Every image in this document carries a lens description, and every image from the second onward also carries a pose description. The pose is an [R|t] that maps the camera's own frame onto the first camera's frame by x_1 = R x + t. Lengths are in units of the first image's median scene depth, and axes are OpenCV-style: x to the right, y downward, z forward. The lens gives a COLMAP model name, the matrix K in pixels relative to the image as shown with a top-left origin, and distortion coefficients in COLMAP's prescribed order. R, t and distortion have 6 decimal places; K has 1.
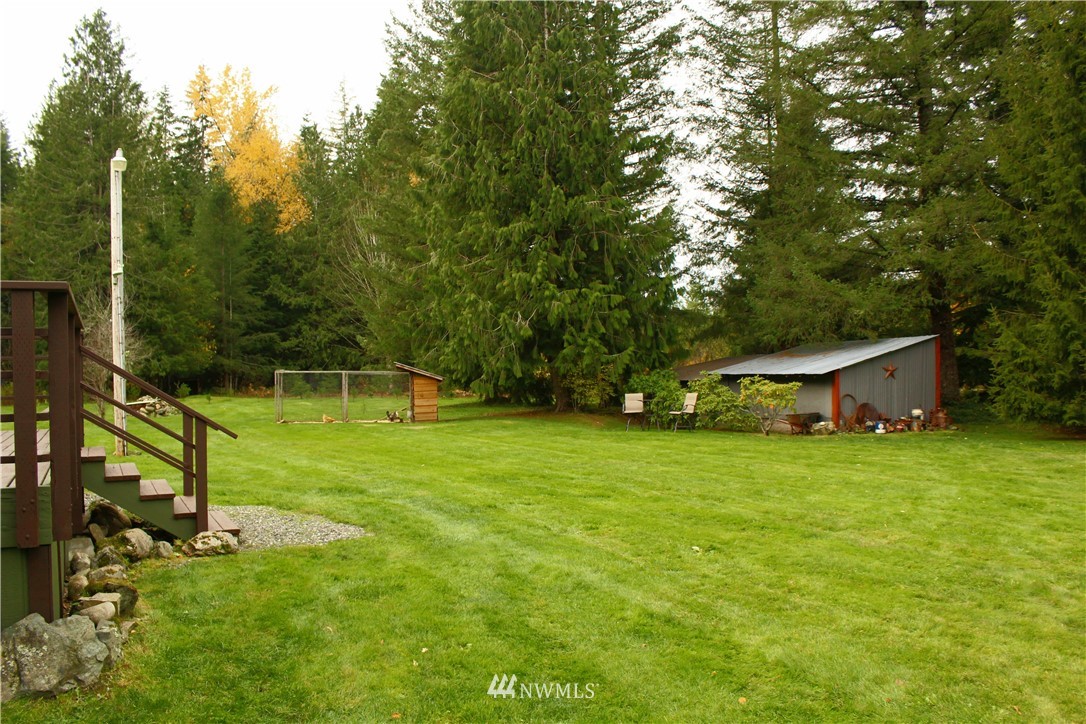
lens RADIAL K [[904.6, 0, 531.0], [0, 904.6, 367.2], [0, 0, 1]] dist [-0.162221, 0.146437]
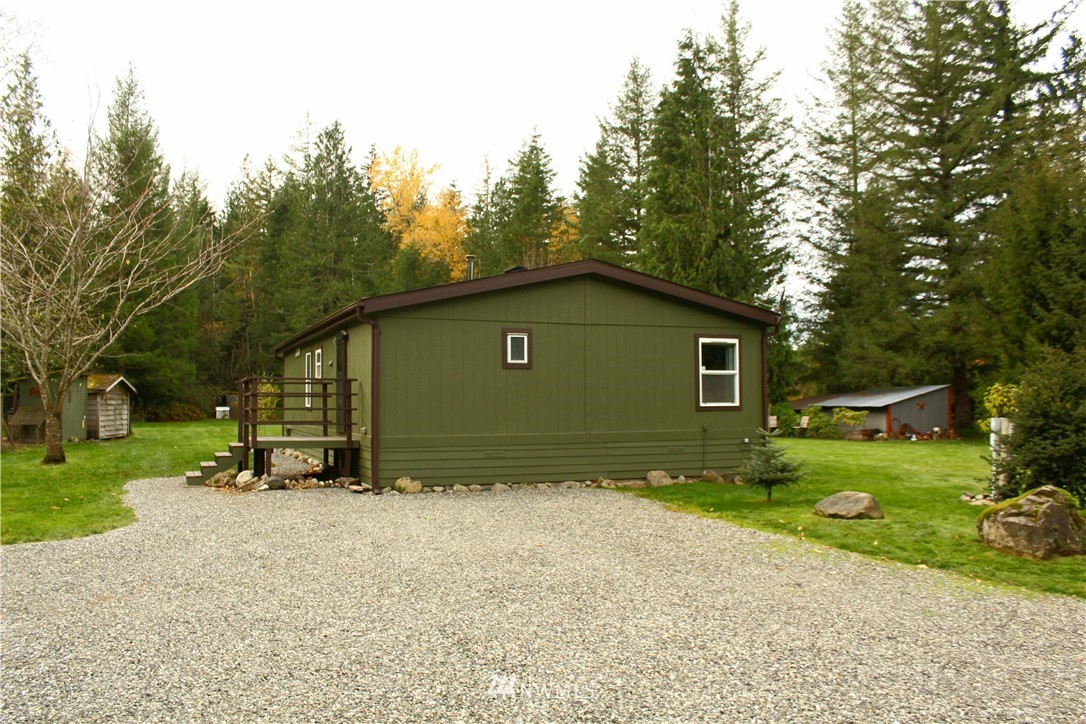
lens RADIAL K [[904.6, 0, 531.0], [0, 904.6, 367.2], [0, 0, 1]] dist [-0.162221, 0.146437]
pose [[0.996799, 0.012426, -0.078978, -0.208357], [-0.014816, 0.999448, -0.029748, -0.007241], [0.078565, 0.030823, 0.996432, -0.740307]]
